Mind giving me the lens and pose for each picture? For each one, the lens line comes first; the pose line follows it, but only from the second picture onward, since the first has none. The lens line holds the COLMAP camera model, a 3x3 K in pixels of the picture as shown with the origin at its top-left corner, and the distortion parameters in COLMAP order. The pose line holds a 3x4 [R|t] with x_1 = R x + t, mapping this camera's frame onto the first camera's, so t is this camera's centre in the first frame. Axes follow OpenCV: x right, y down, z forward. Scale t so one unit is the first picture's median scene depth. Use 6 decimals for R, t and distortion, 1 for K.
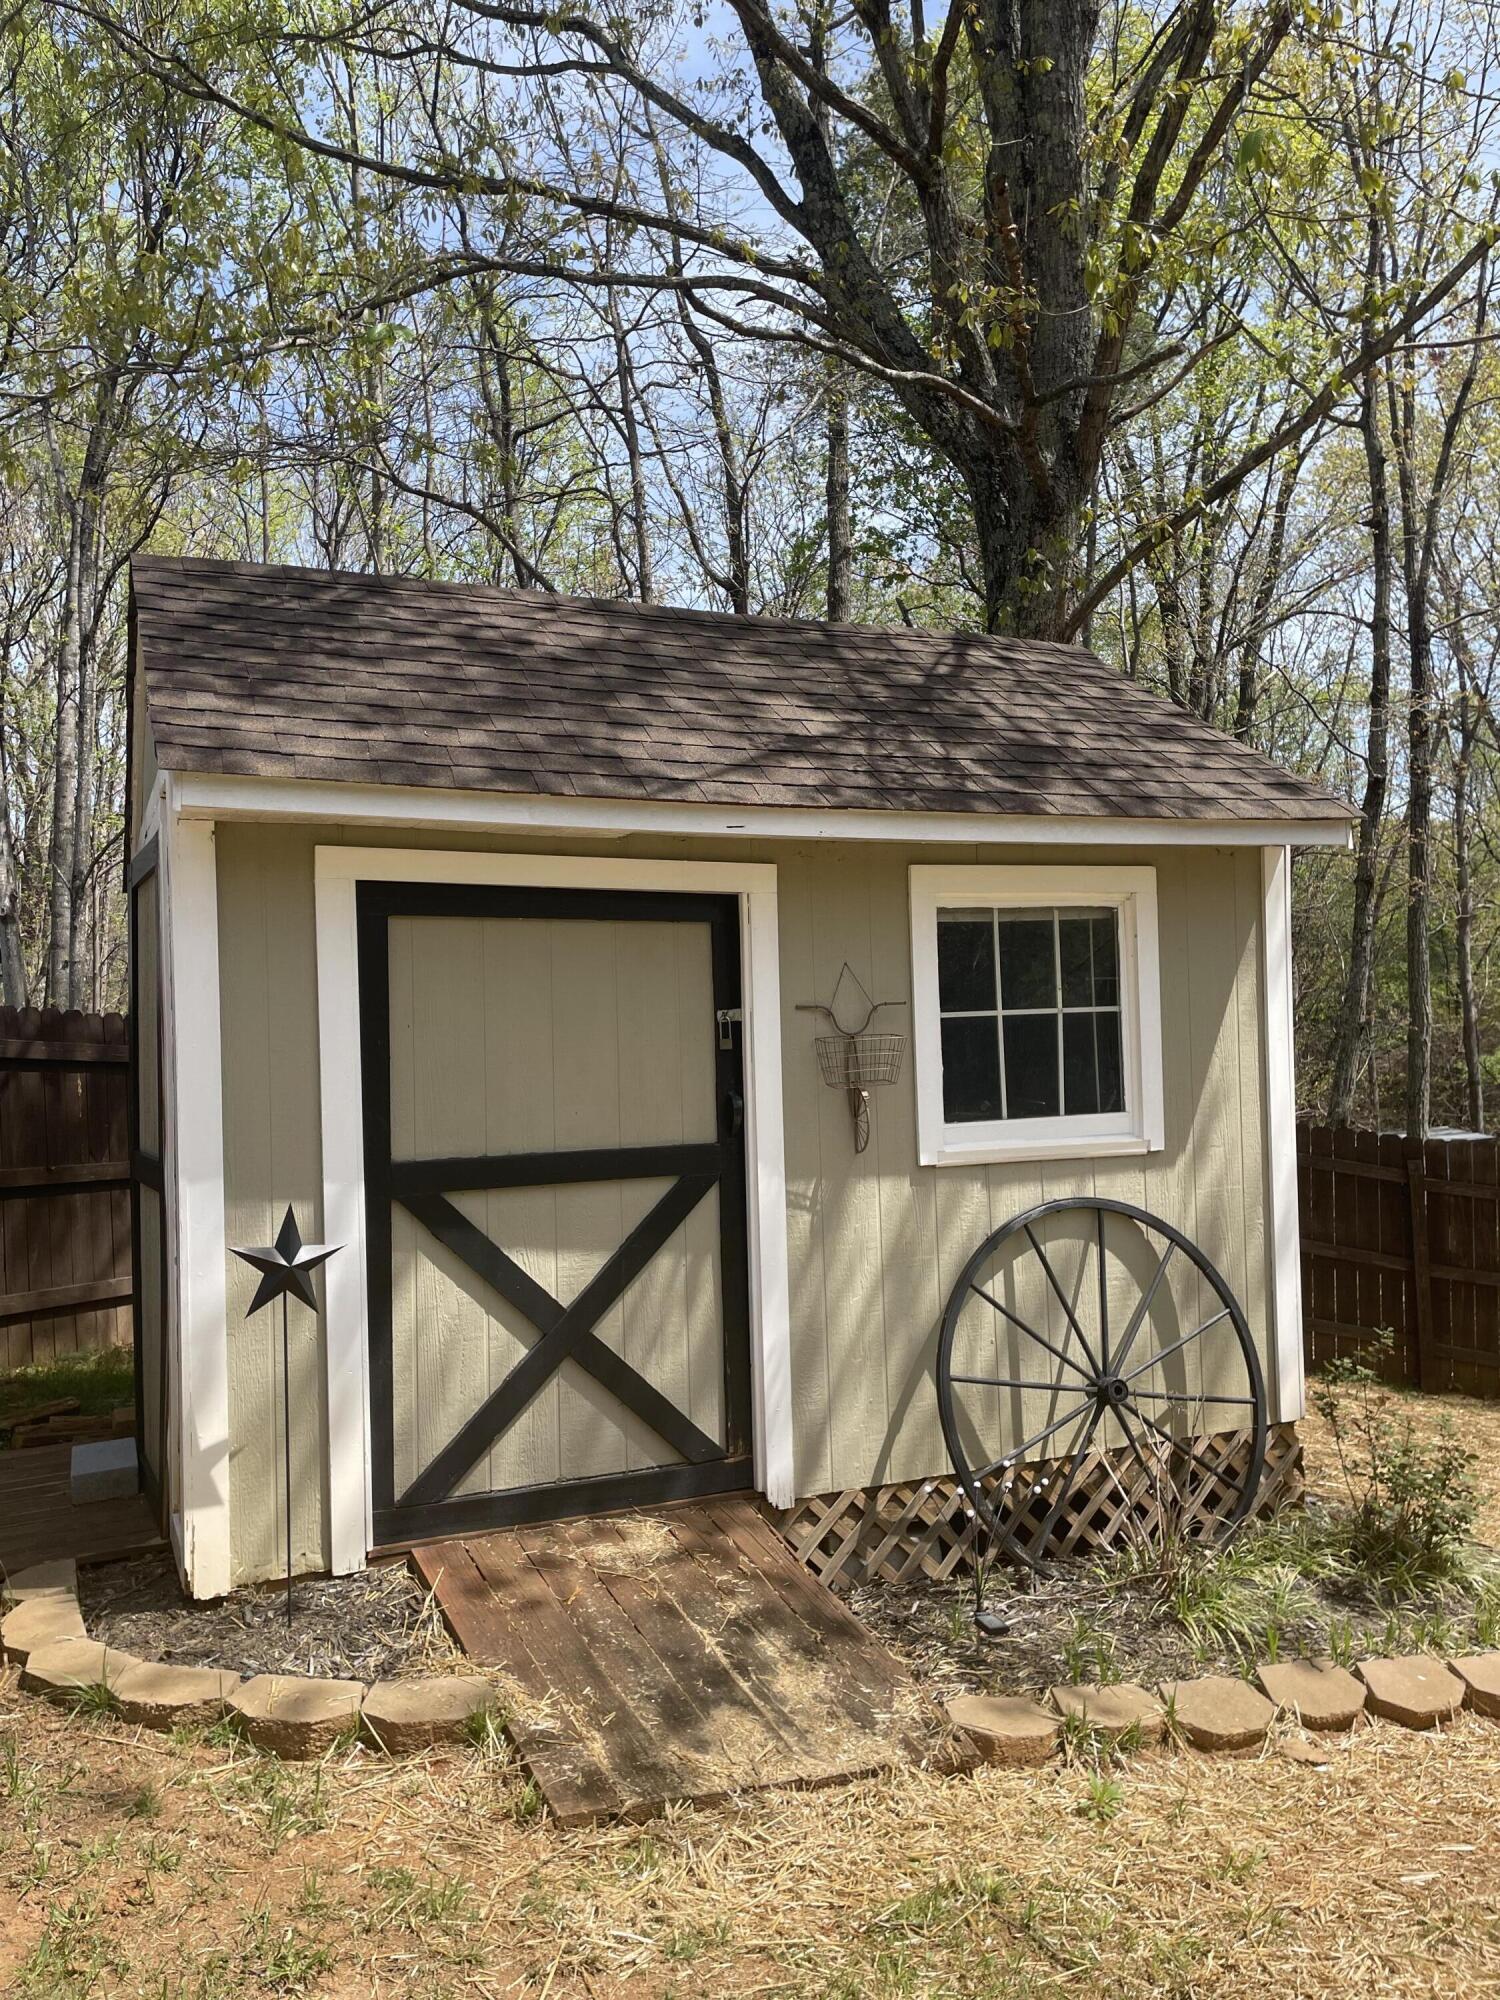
lens RADIAL K [[1506.8, 0, 750.0], [0, 1506.8, 1000.0], [0, 0, 1]] dist [0.105797, -0.128176]
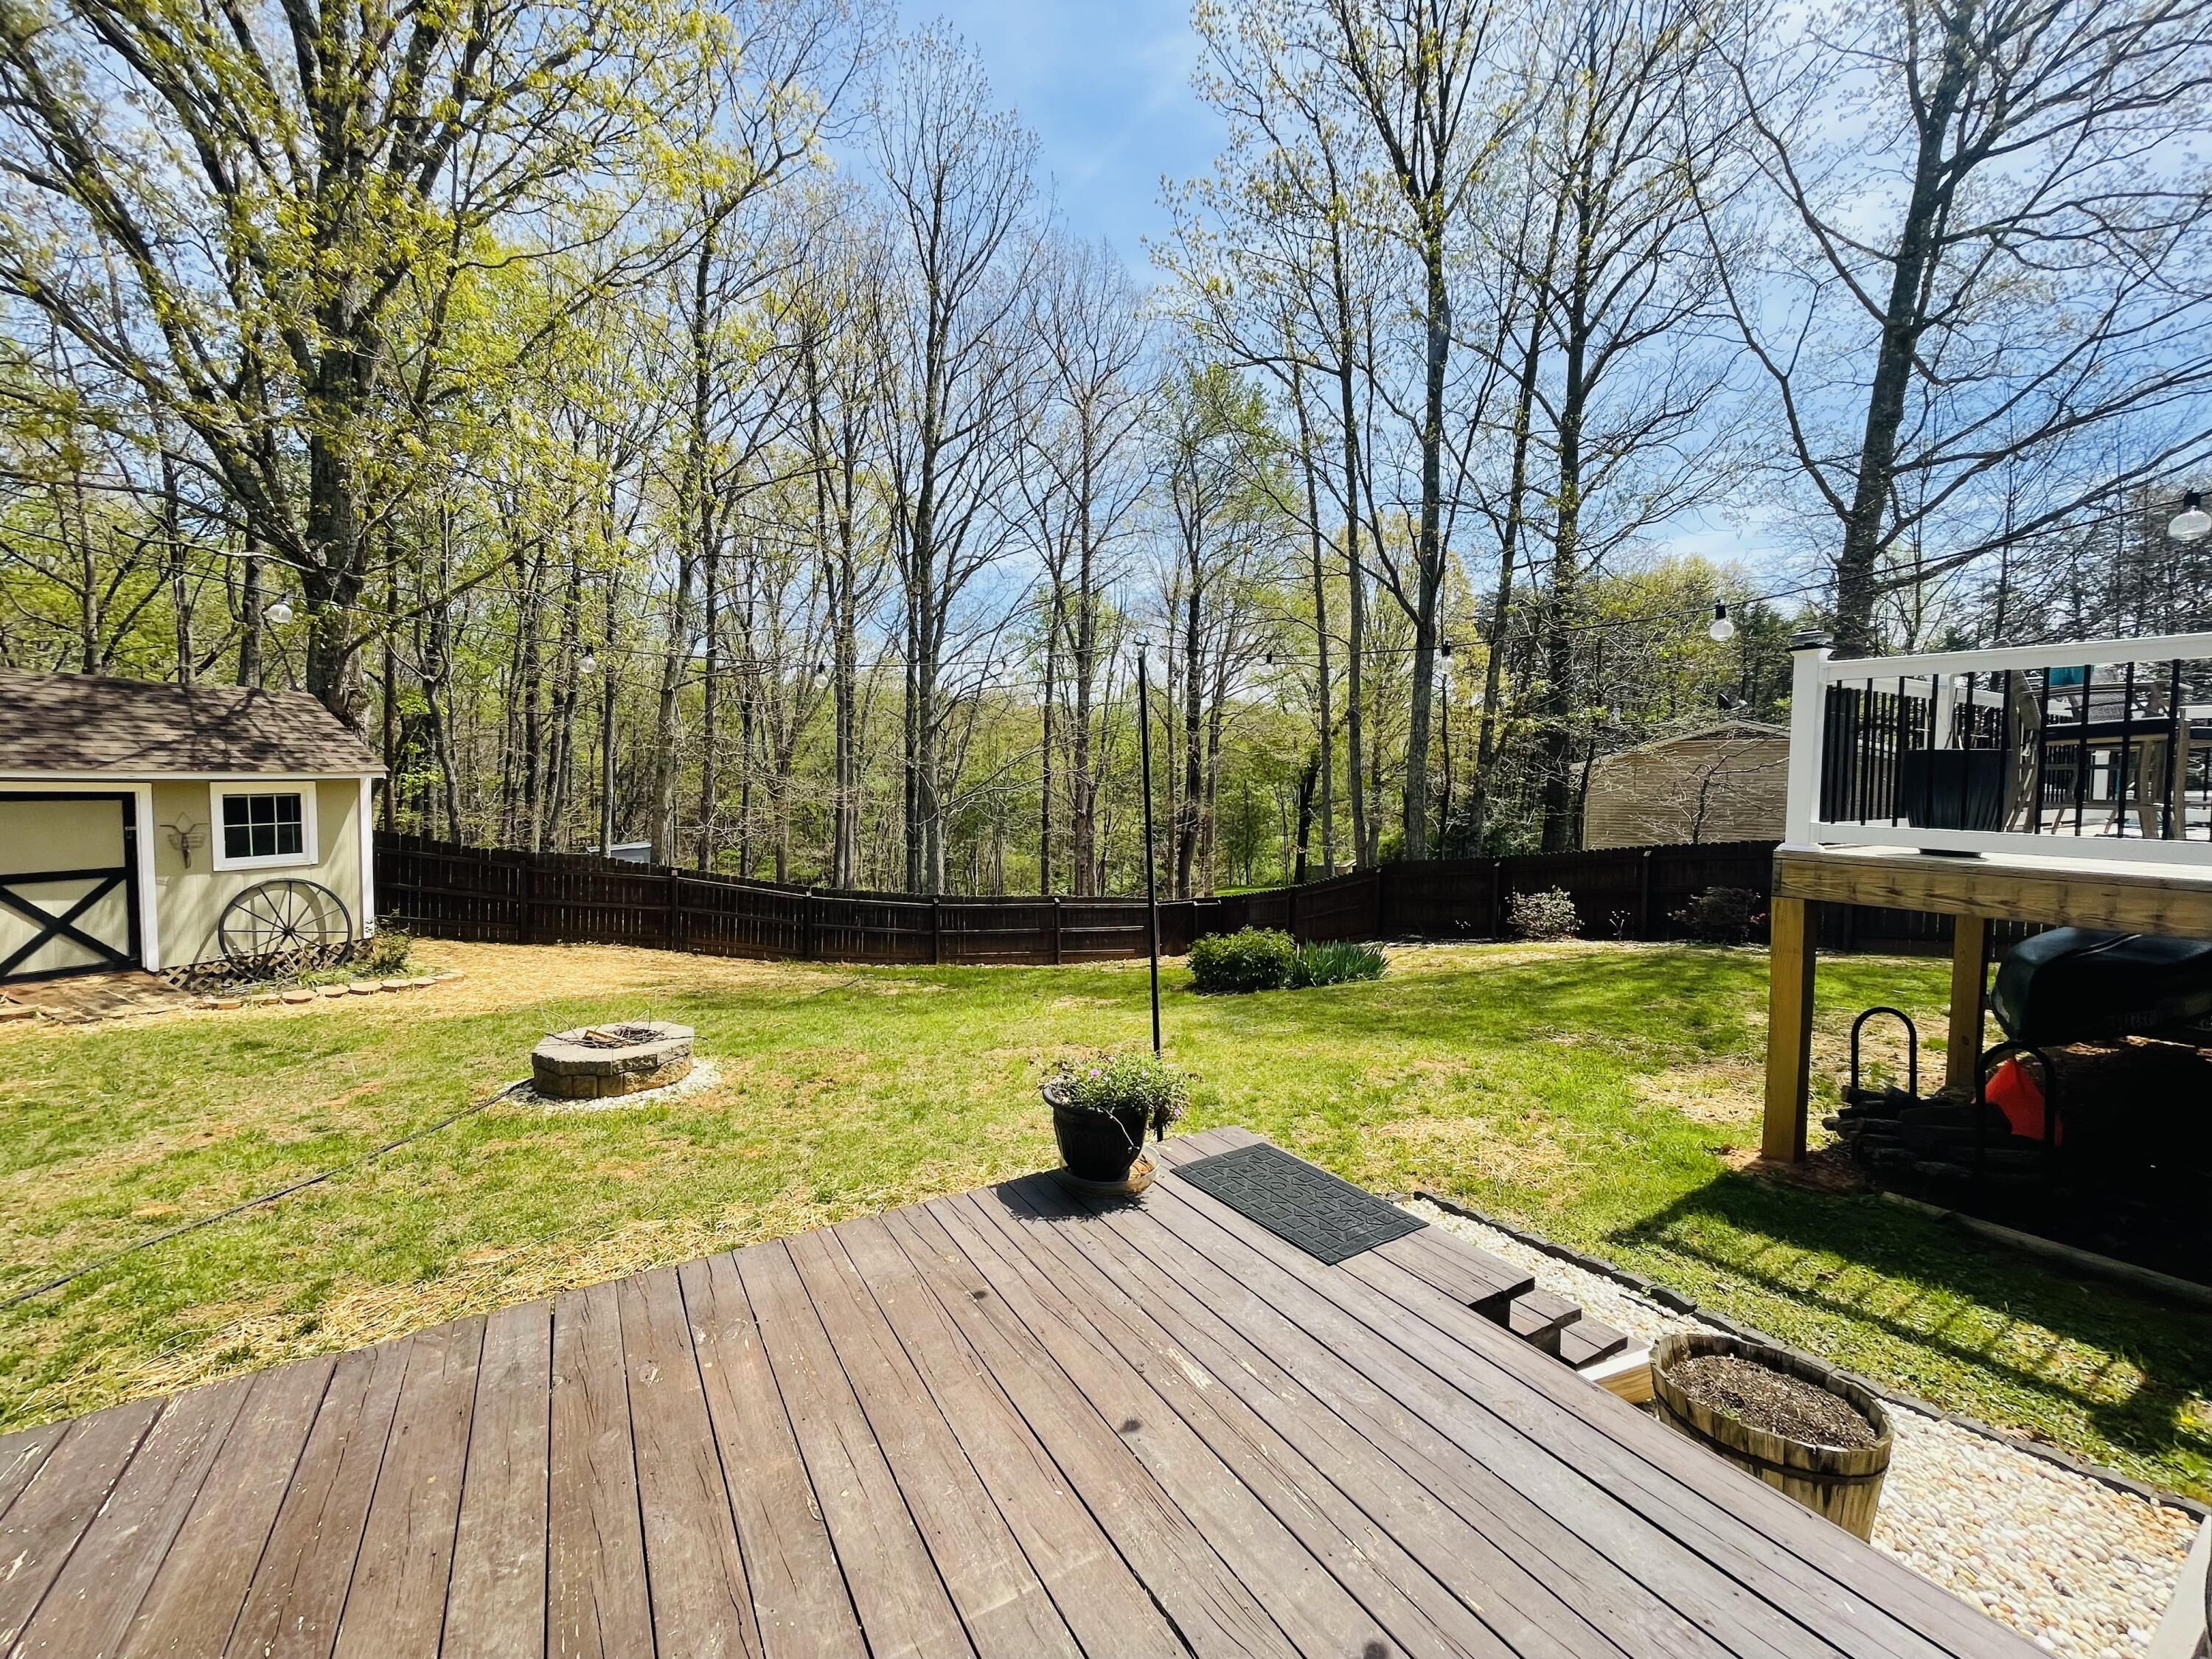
lens RADIAL K [[883.2, 0, 1101.6], [0, 883.2, 817.1], [0, 0, 1]] dist [-0.007153, -0.000414]
pose [[0.704494, -0.001782, 0.709708, 0.122756], [-0.039071, 0.998383, 0.041291, -0.172963], [-0.708634, -0.056819, 0.703285, -1.816911]]
